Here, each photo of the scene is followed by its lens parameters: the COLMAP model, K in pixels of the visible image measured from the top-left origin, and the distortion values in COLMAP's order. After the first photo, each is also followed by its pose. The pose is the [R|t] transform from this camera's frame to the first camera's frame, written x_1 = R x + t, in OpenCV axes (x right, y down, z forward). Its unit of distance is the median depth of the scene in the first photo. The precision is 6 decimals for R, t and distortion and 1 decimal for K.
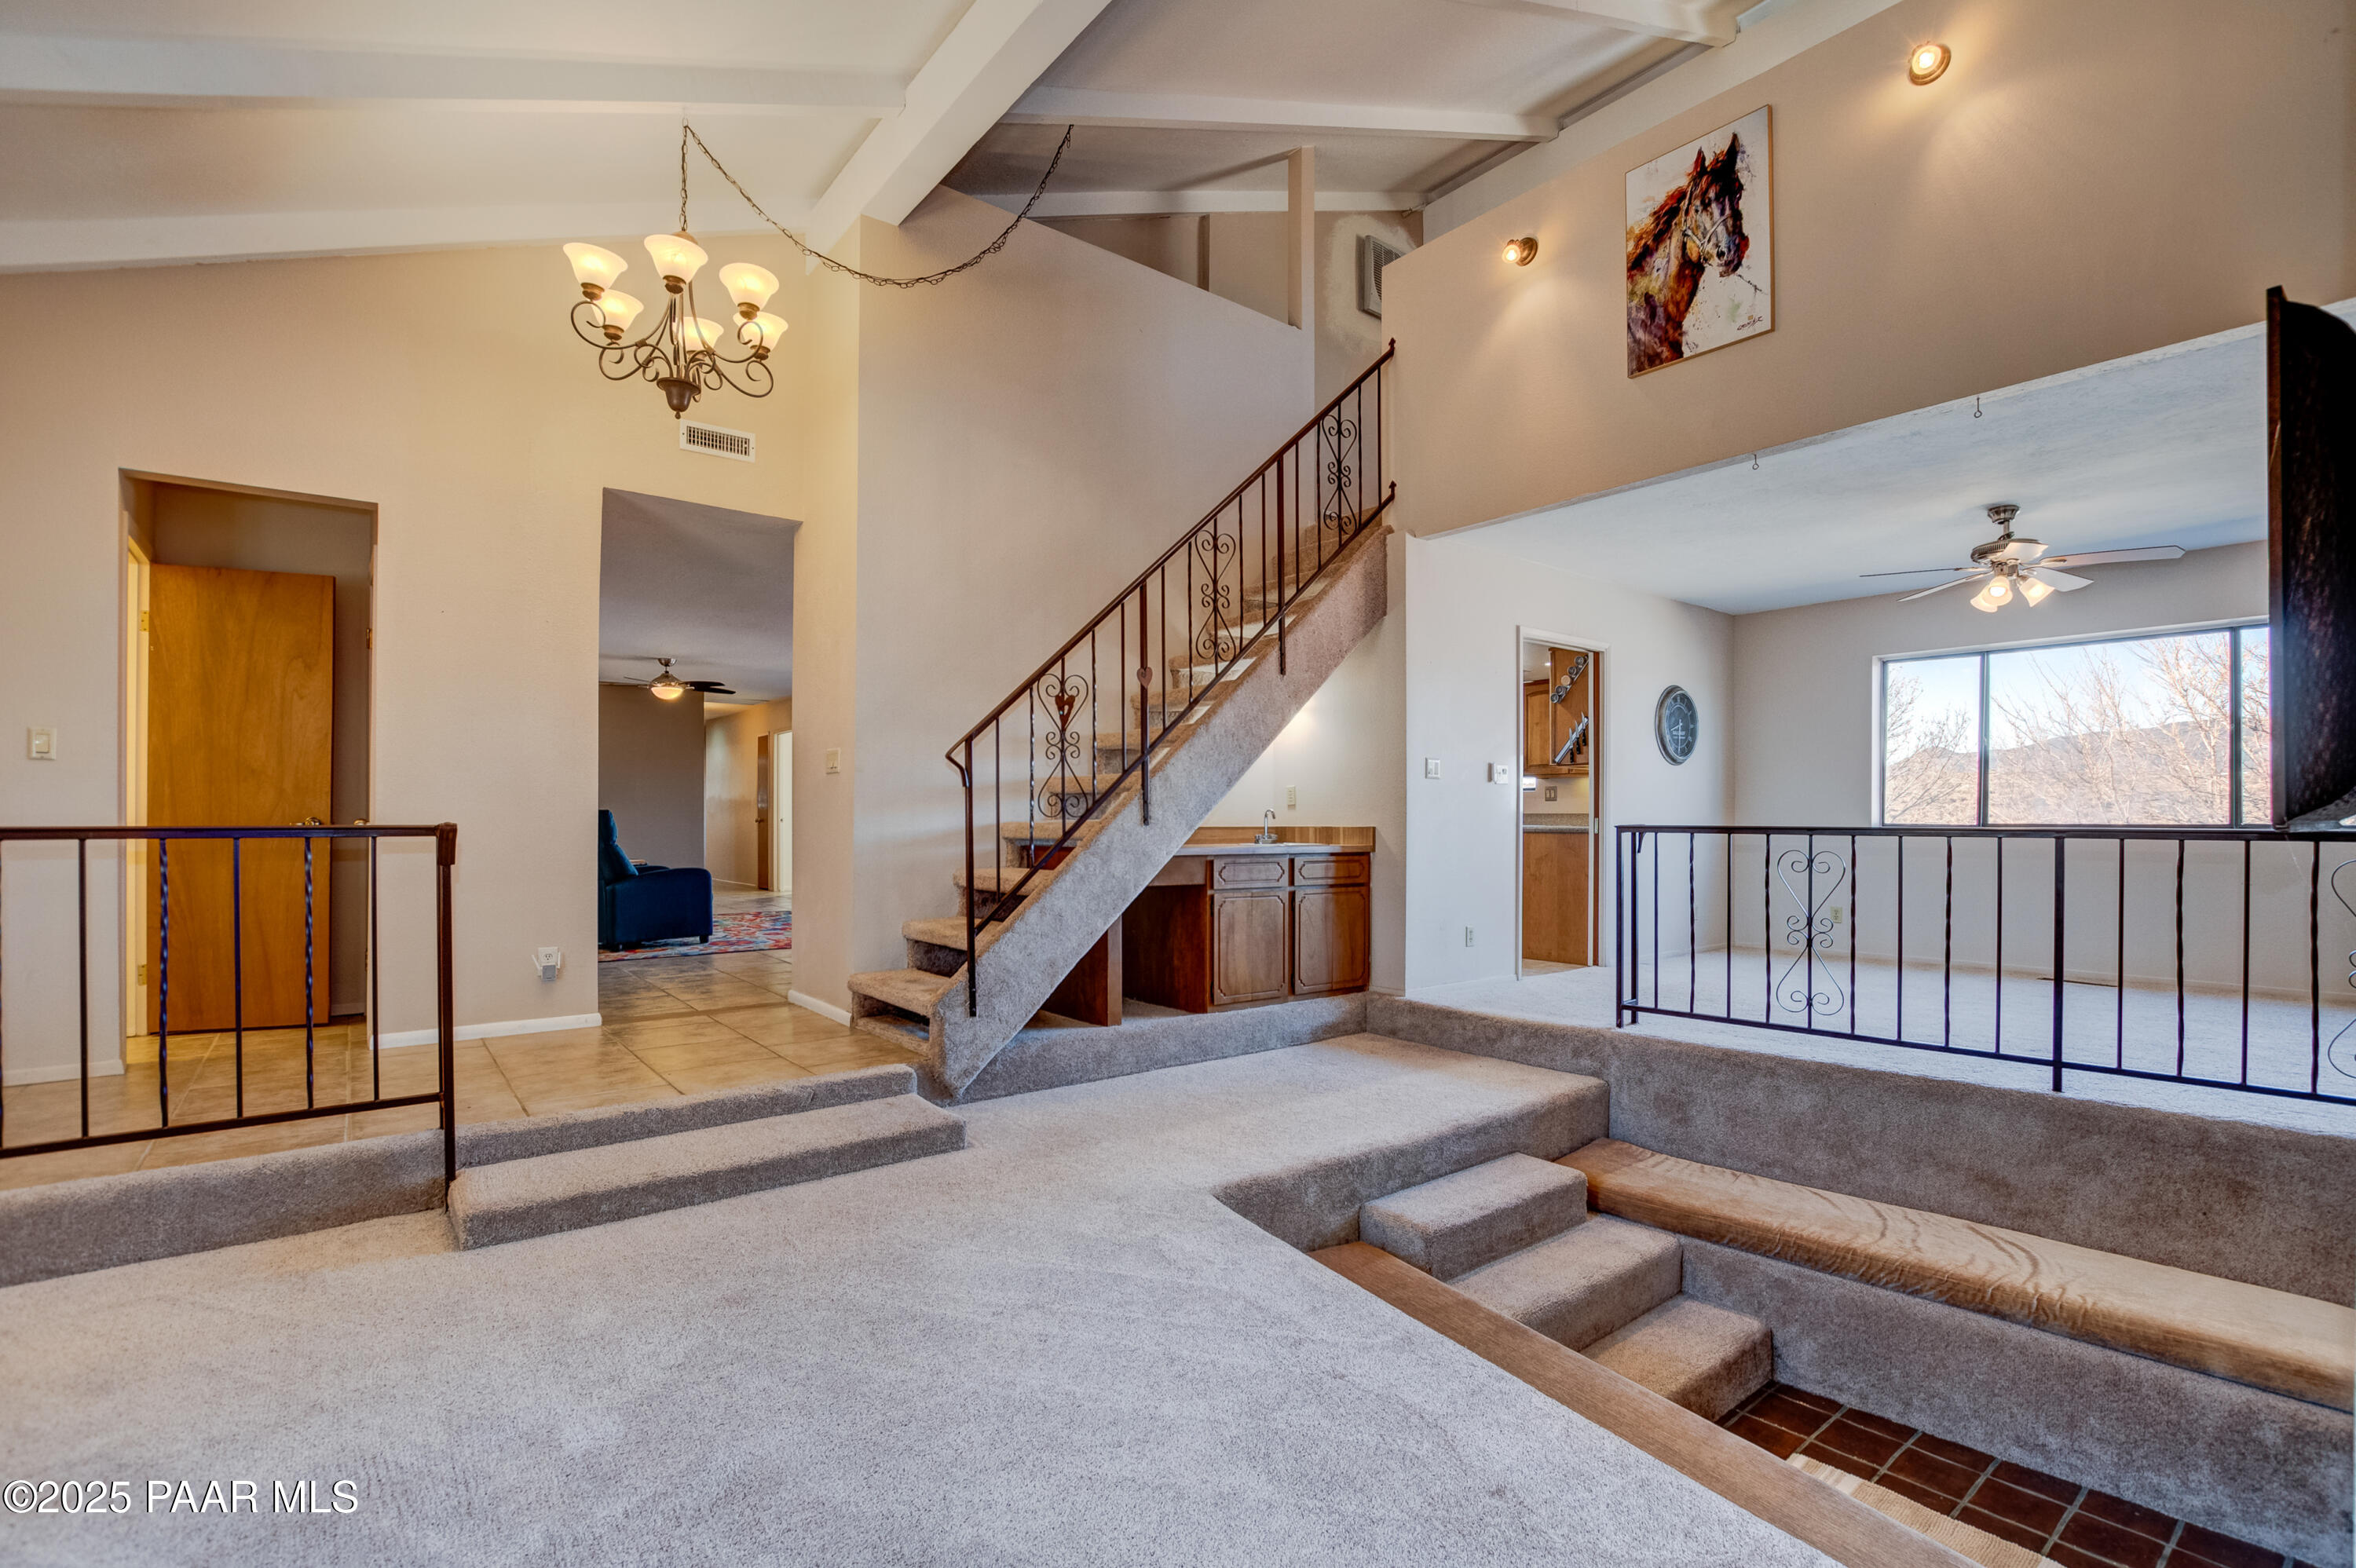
lens RADIAL K [[1082.8, 0, 1179.1], [0, 1082.8, 823.8], [0, 0, 1]] dist [-0.014530, -0.000265]
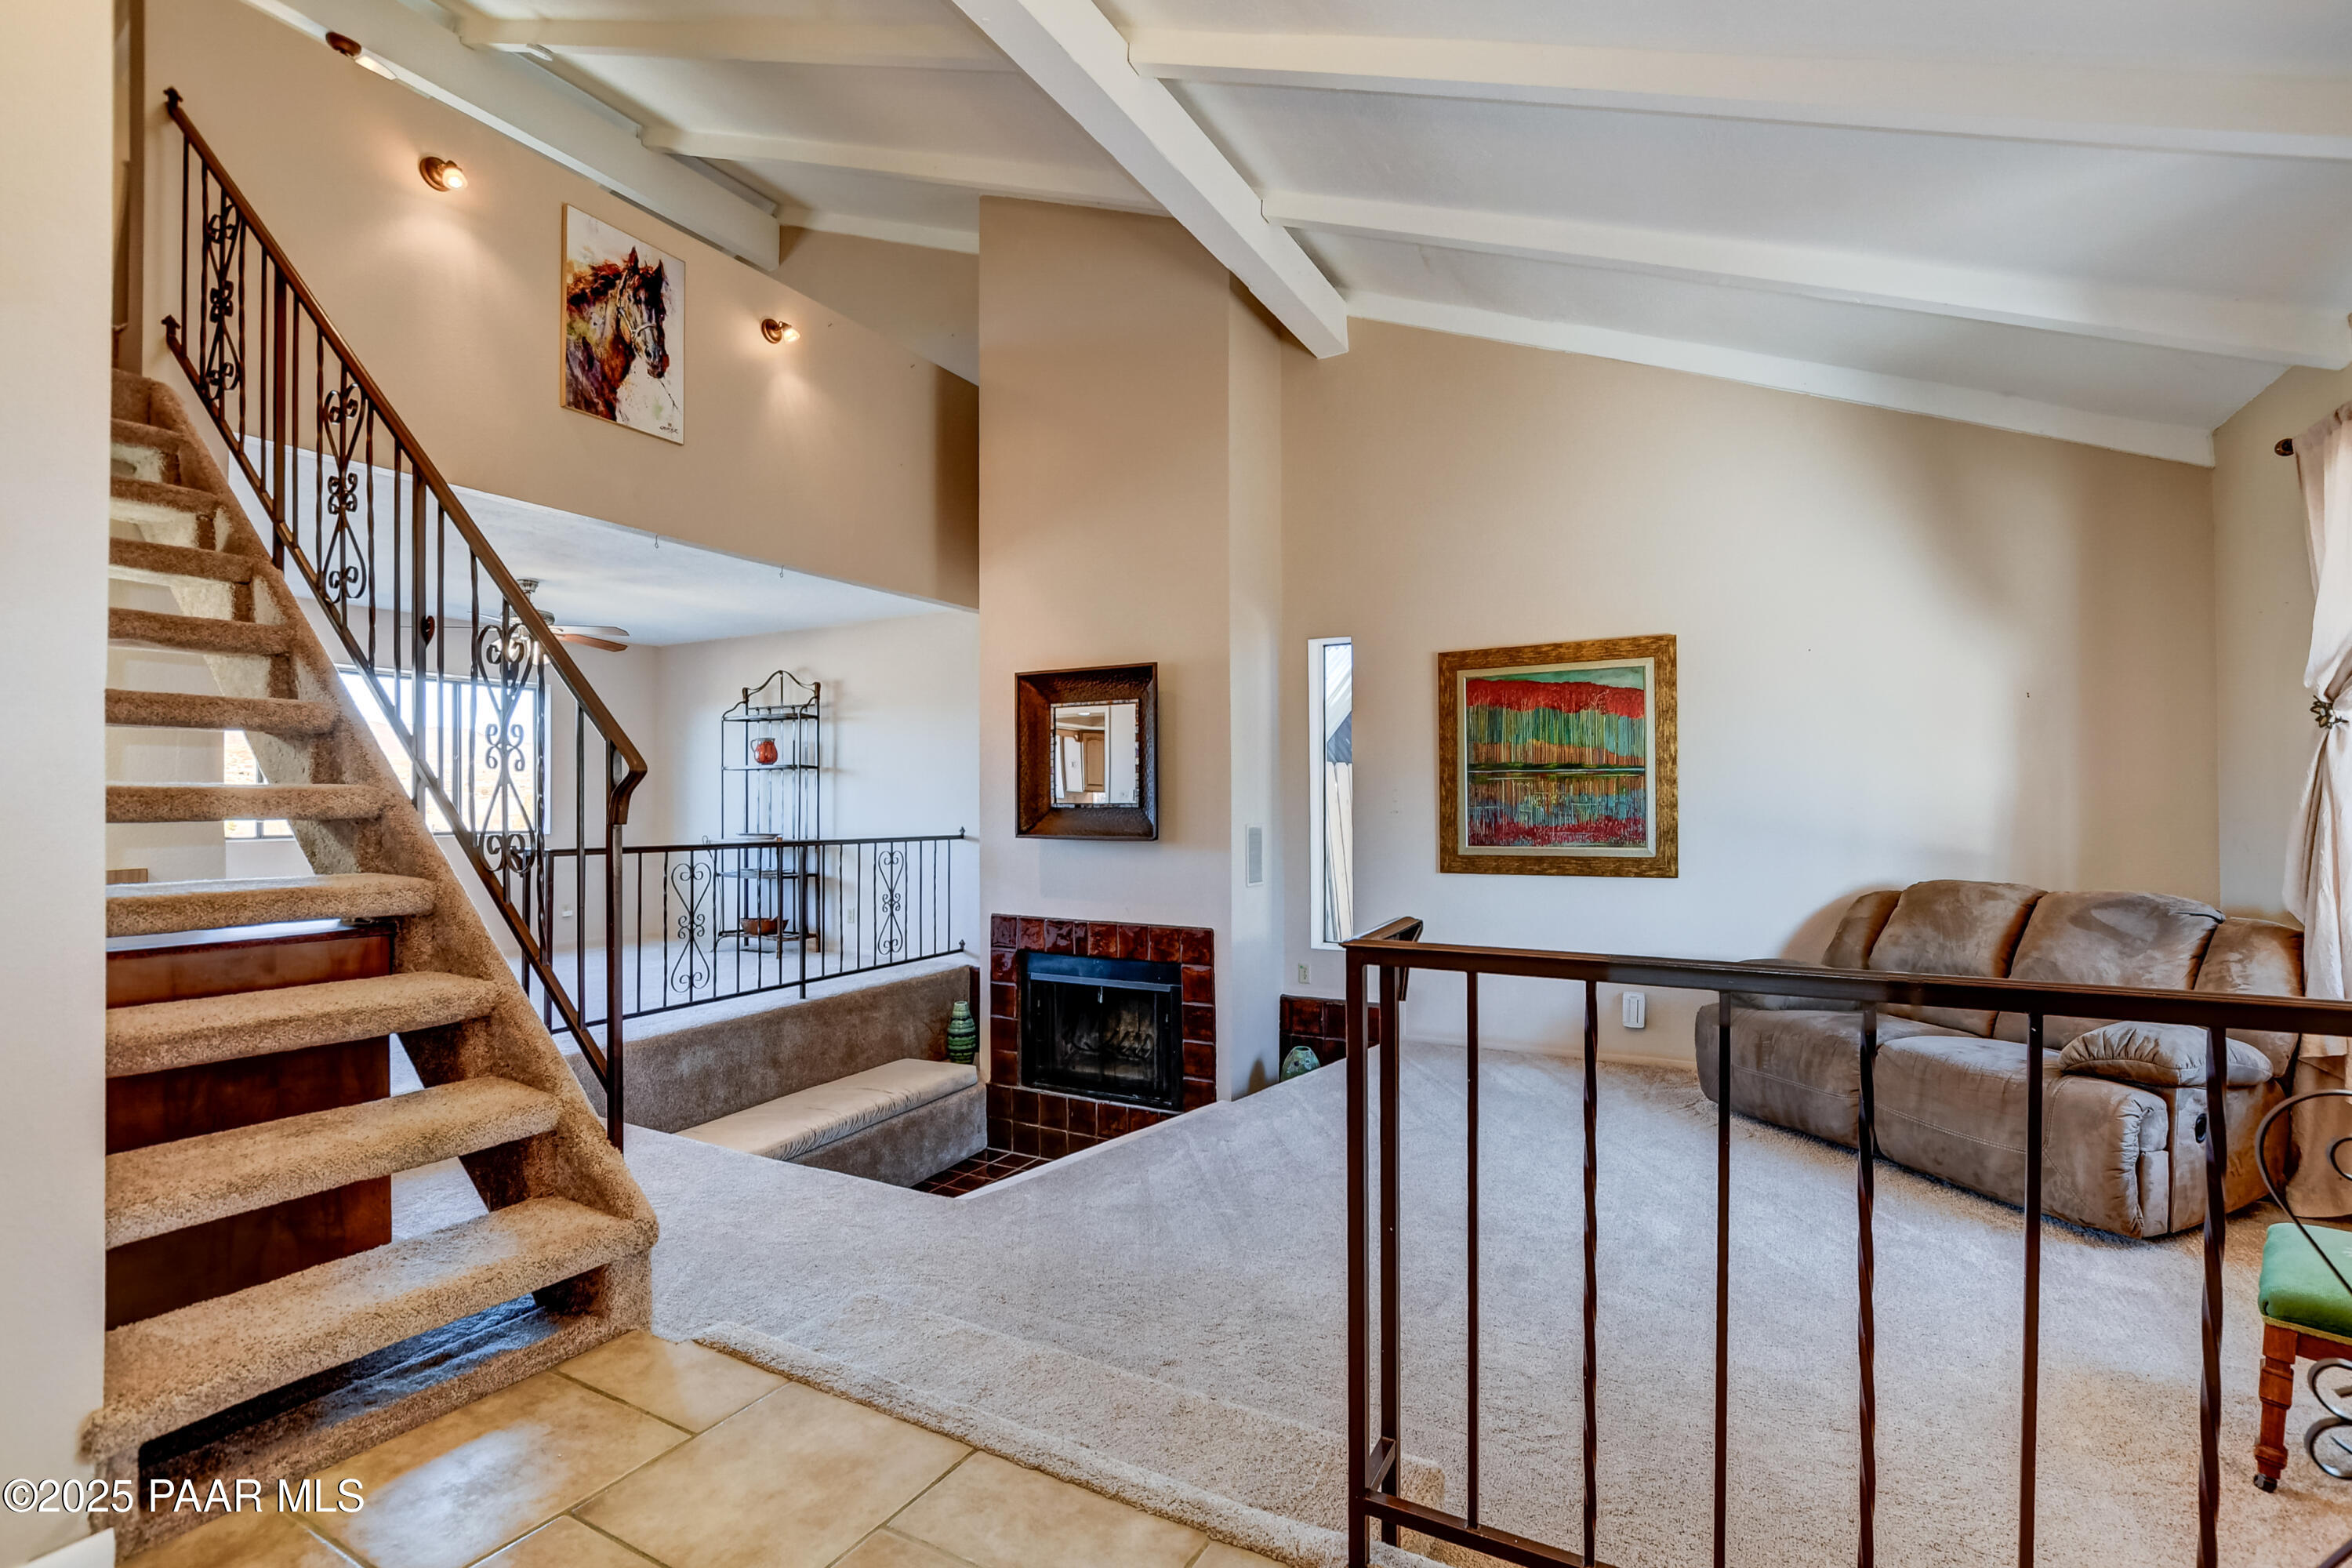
lens RADIAL K [[1077.4, 0, 1175.0], [0, 1077.4, 808.9], [0, 0, 1]] dist [-0.014932, 0.000074]
pose [[-0.394178, -0.005150, 0.919020, -0.763657], [0.002921, 0.999972, 0.006857, -0.044630], [-0.919029, 0.005387, -0.394152, 0.911671]]
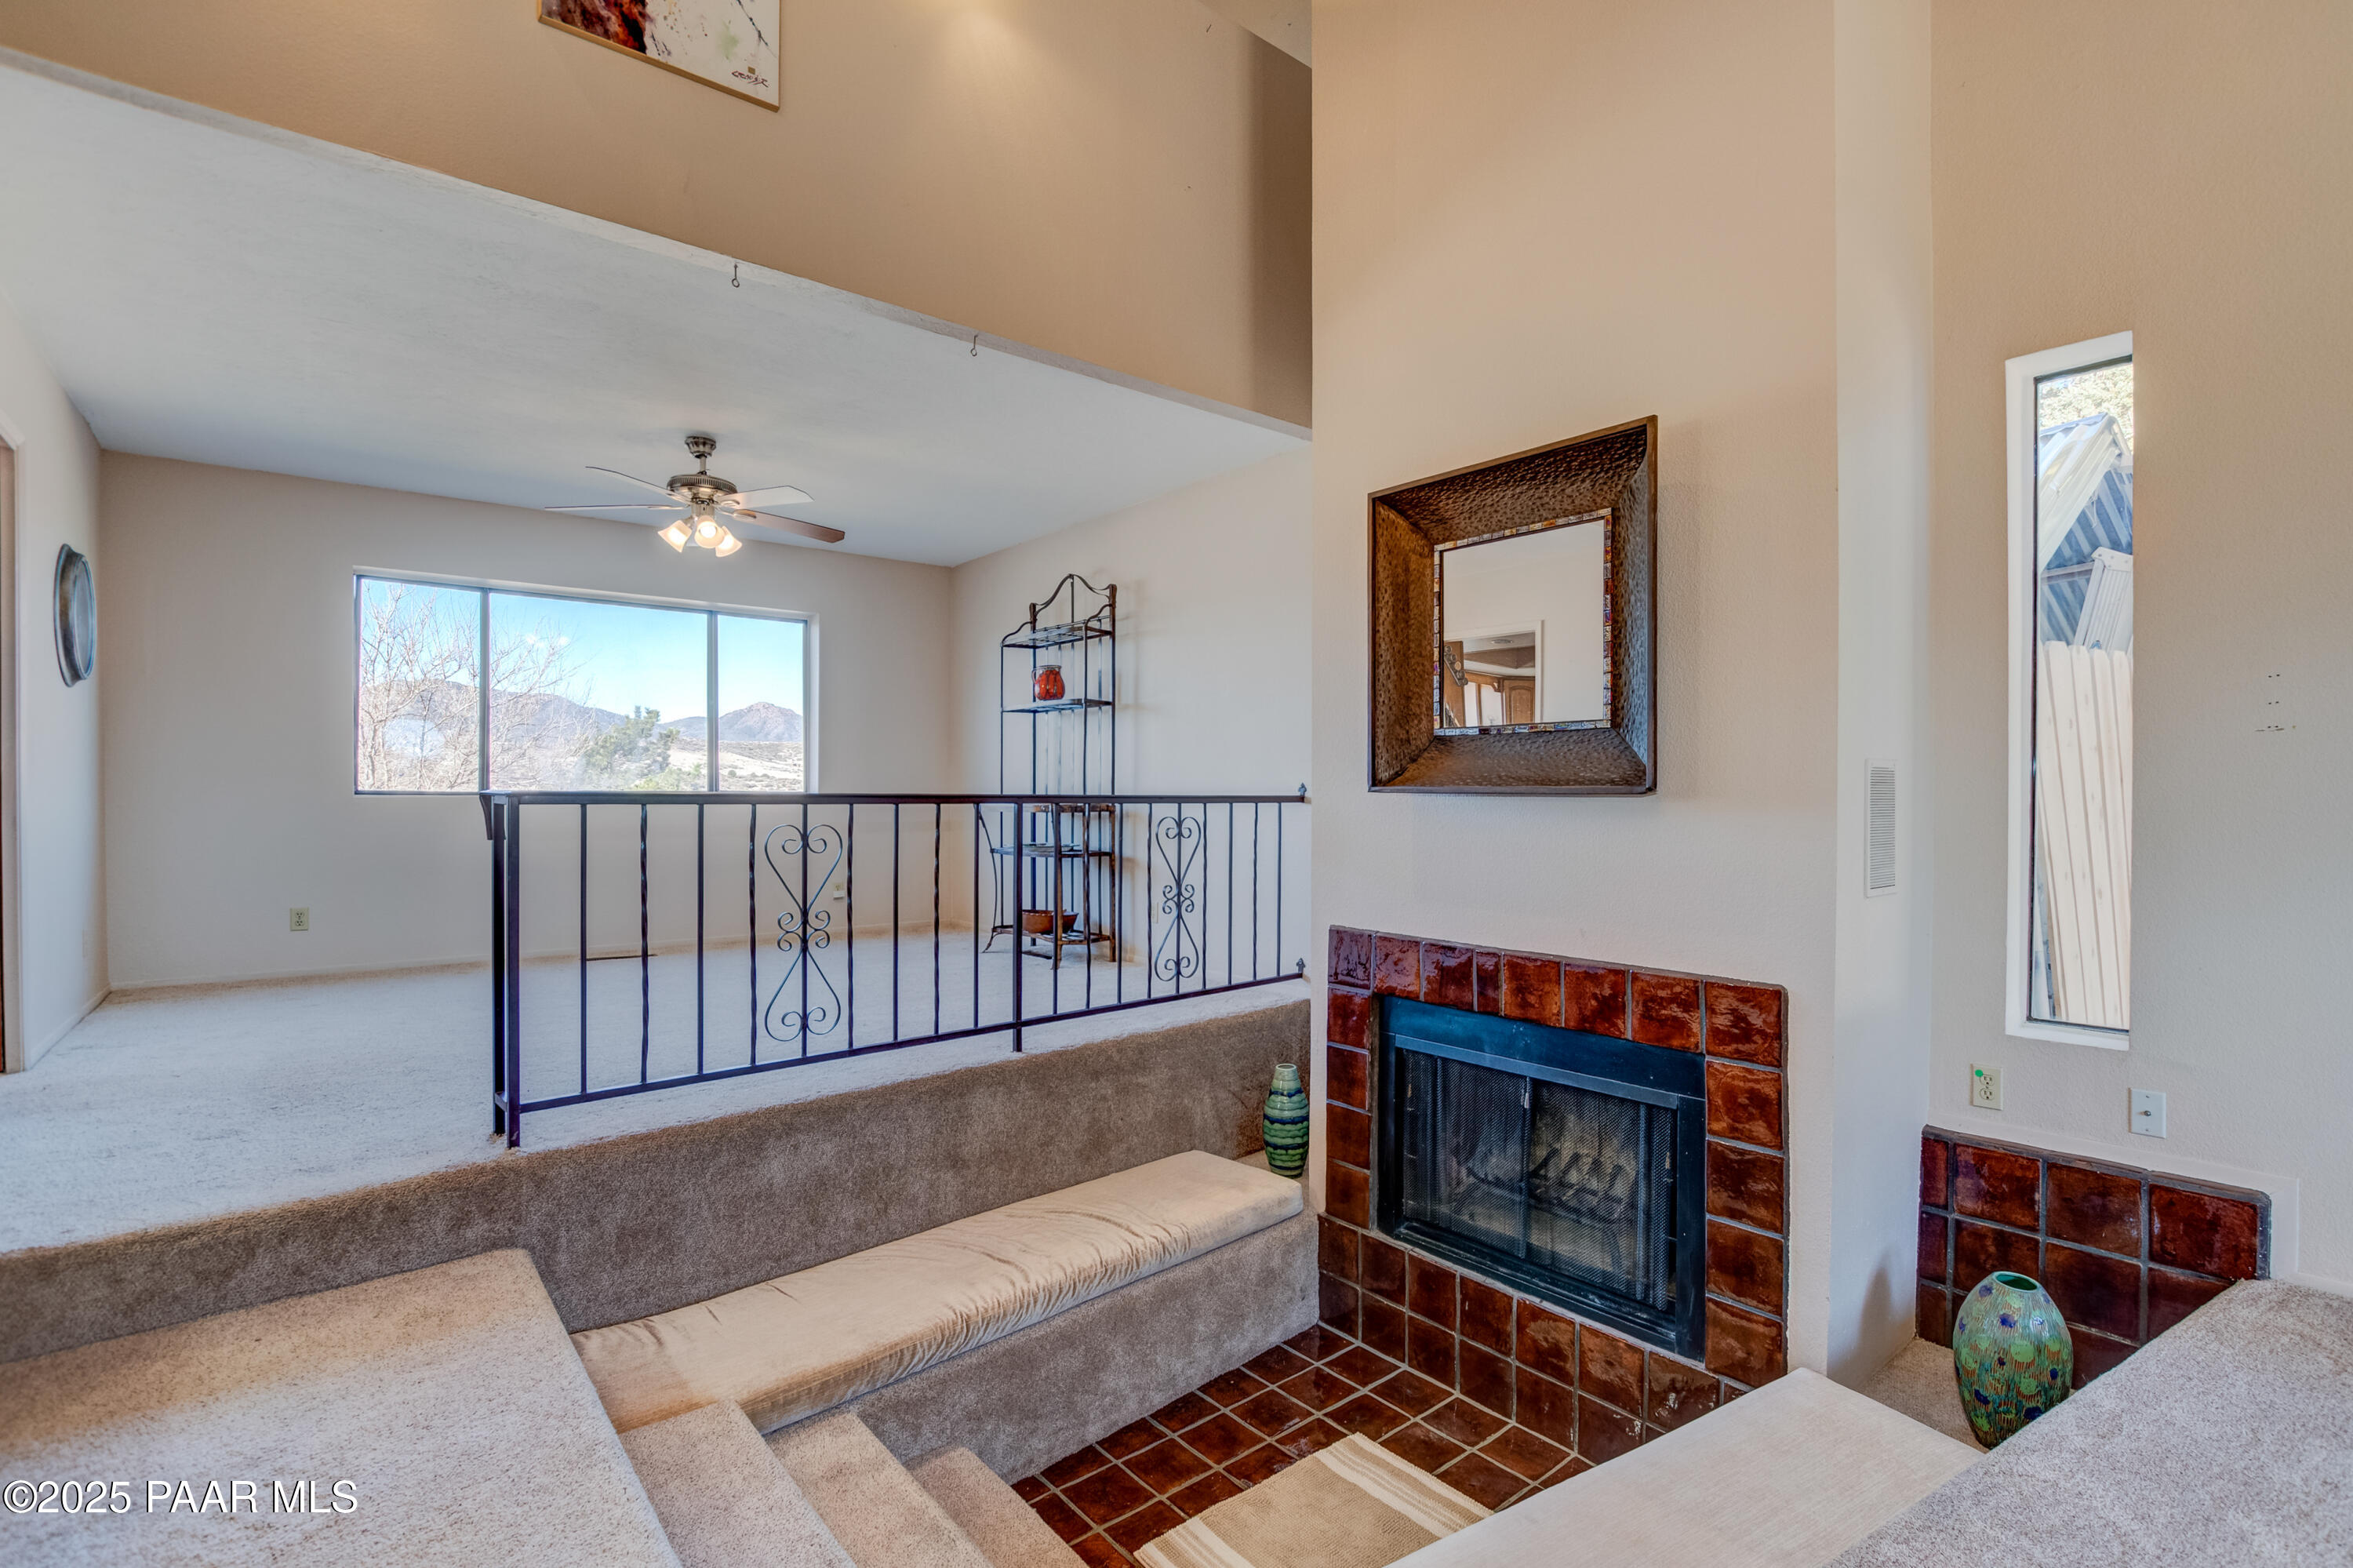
lens RADIAL K [[1101.1, 0, 1157.0], [0, 1101.1, 815.6], [0, 0, 1]] dist [-0.014460, 0.000378]
pose [[-0.009728, -0.024601, 0.999650, -0.186233], [0.002529, 0.999694, 0.024627, -0.001245], [-0.999949, 0.002767, -0.009663, 0.709362]]
